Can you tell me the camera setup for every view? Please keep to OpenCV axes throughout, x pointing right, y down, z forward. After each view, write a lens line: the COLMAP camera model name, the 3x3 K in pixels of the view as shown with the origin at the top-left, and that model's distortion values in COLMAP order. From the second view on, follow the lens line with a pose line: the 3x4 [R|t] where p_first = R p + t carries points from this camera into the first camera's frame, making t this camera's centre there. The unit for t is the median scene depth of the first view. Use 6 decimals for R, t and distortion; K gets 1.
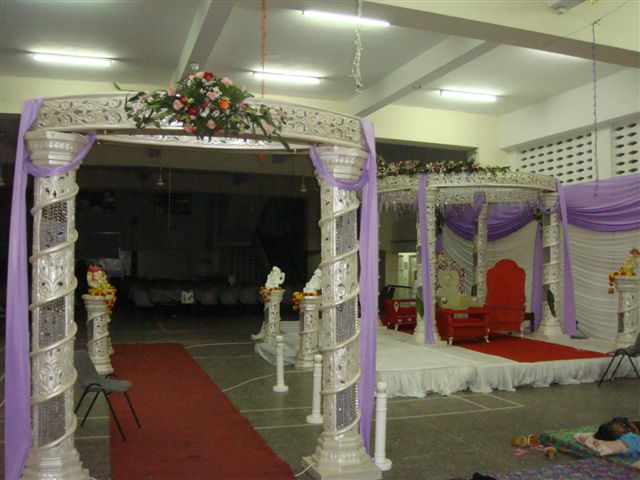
lens RADIAL K [[656.0, 0, 320.0], [0, 656.0, 240.0], [0, 0, 1]] dist [-0.092244, 0.005305]
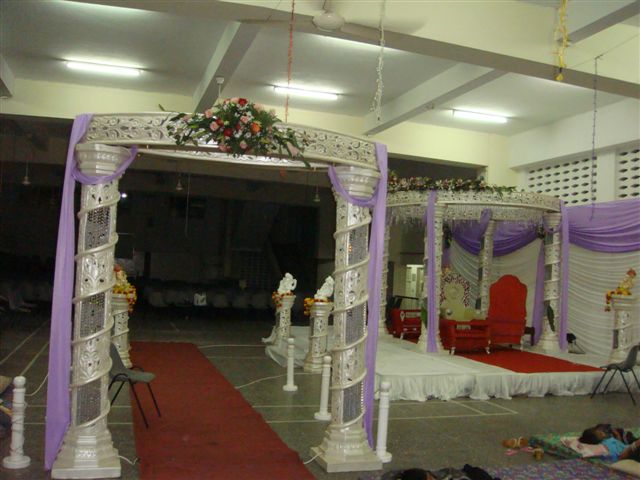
lens RADIAL K [[656.0, 0, 320.0], [0, 656.0, 240.0], [0, 0, 1]] dist [-0.092244, 0.005305]
pose [[0.999113, 0.039219, -0.015325, -0.004418], [-0.039411, 0.999146, -0.012451, -0.001476], [0.014823, 0.013044, 0.999805, -0.056201]]
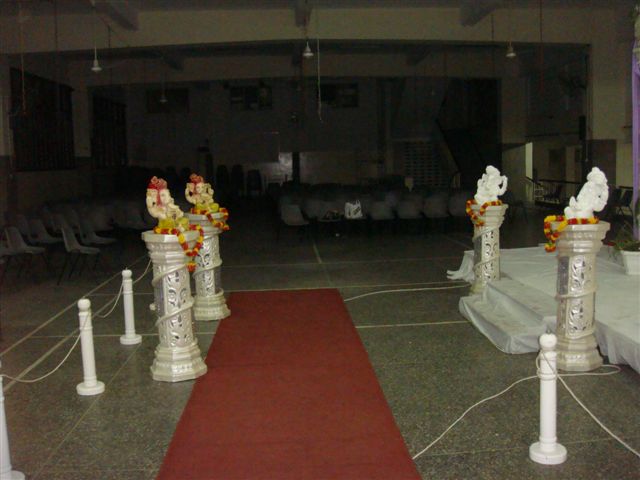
lens RADIAL K [[656.0, 0, 320.0], [0, 656.0, 240.0], [0, 0, 1]] dist [-0.092244, 0.005305]
pose [[0.965243, -0.002962, -0.261339, -0.086150], [0.042938, 0.988146, 0.147389, 0.018063], [0.257804, -0.153488, 0.953928, 0.528006]]
